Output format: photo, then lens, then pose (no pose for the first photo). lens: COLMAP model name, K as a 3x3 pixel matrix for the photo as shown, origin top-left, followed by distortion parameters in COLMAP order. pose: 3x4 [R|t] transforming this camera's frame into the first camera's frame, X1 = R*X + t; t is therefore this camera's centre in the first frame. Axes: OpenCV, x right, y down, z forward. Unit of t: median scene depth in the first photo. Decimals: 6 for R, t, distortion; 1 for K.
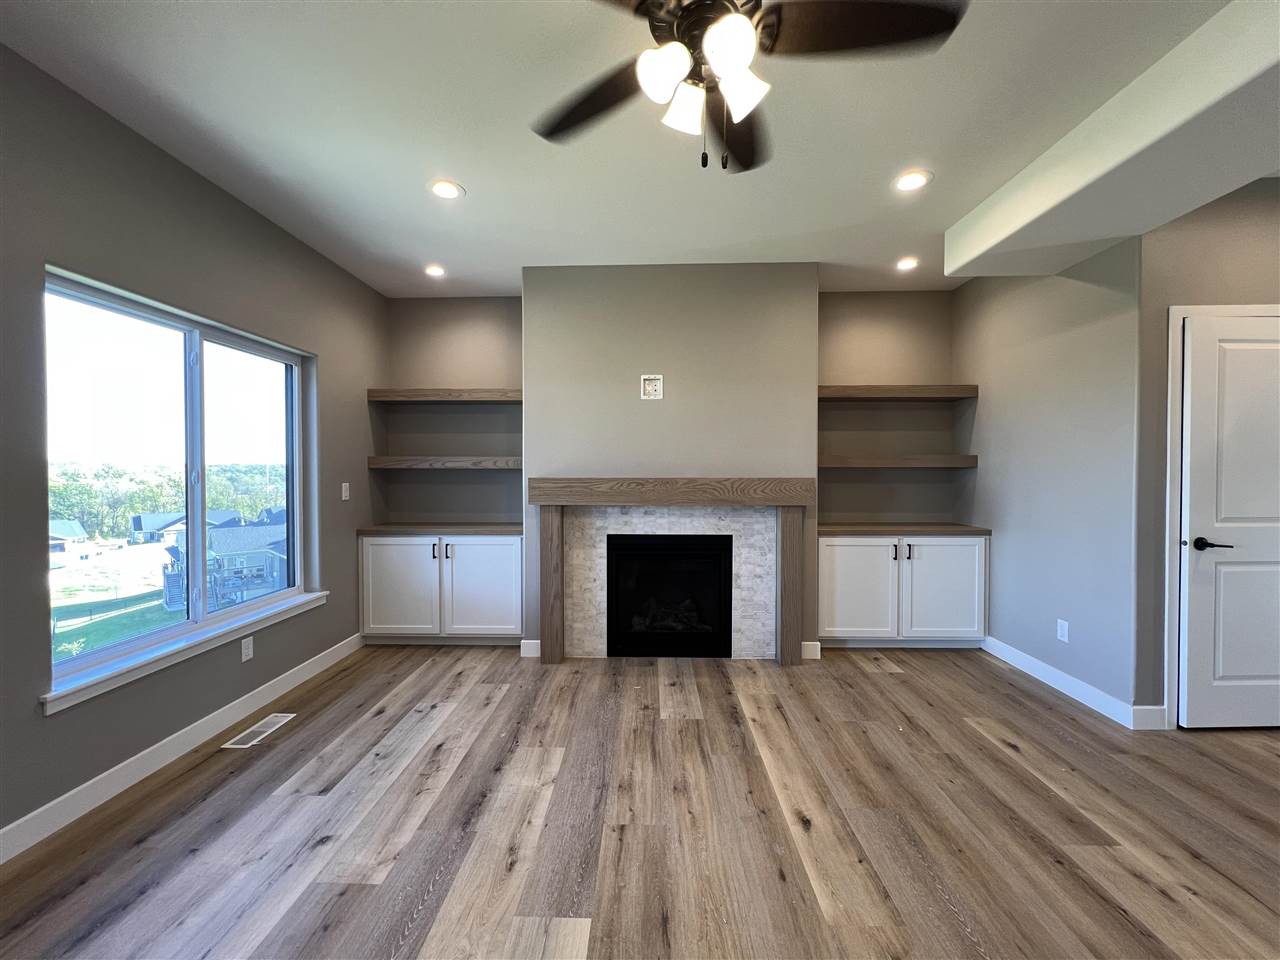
lens RADIAL K [[512.2, 0, 635.5], [0, 512.2, 477.9], [0, 0, 1]] dist [-0.001695, 0.000317]
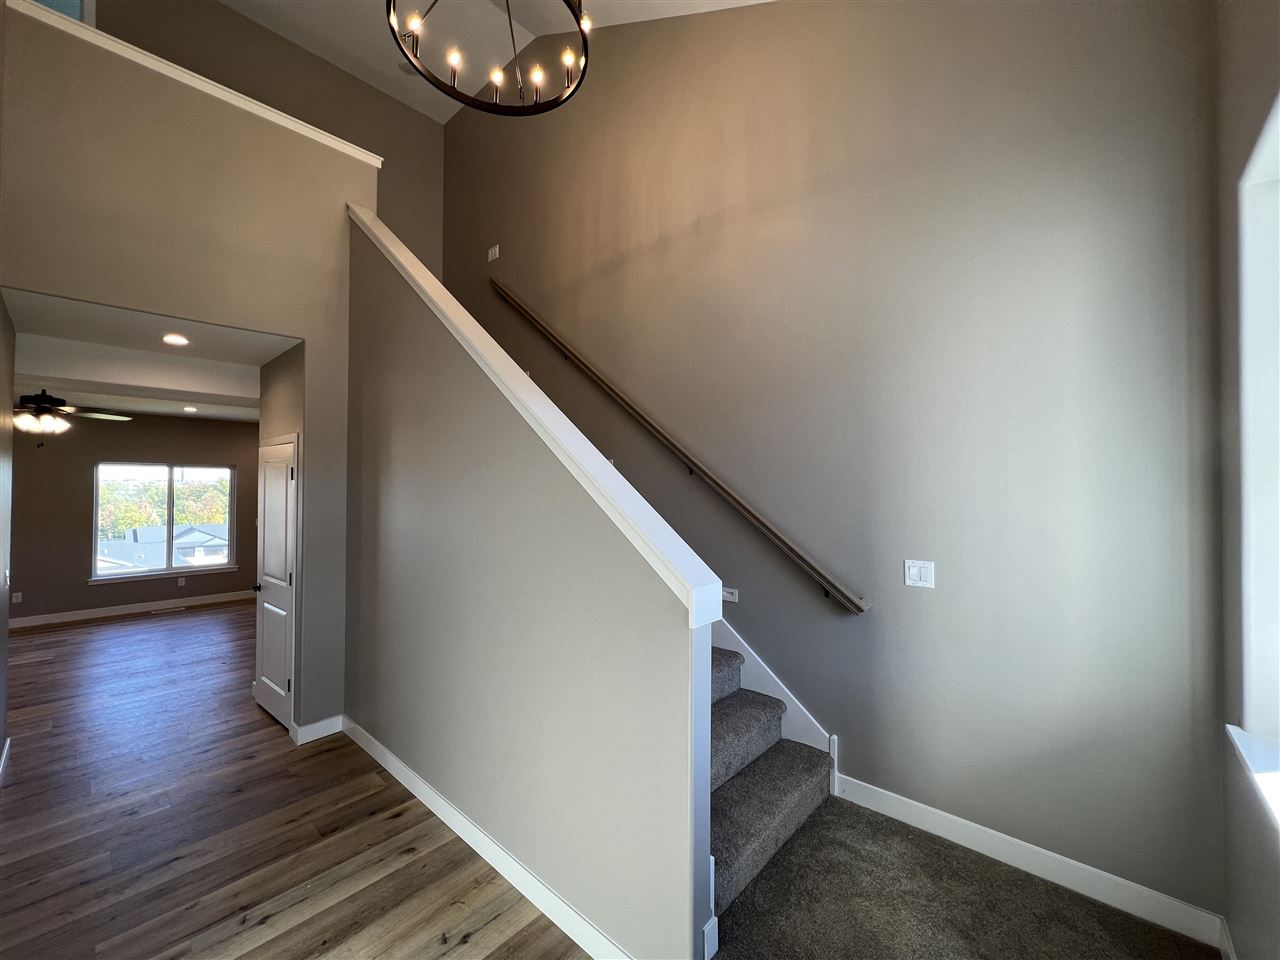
lens RADIAL K [[512.2, 0, 635.5], [0, 512.2, 477.9], [0, 0, 1]] dist [-0.001695, 0.000317]
pose [[0.761524, -0.006164, -0.648107, 2.175439], [-0.012327, 0.999636, -0.023991, -0.136564], [0.648019, 0.026258, 0.761171, 0.377219]]
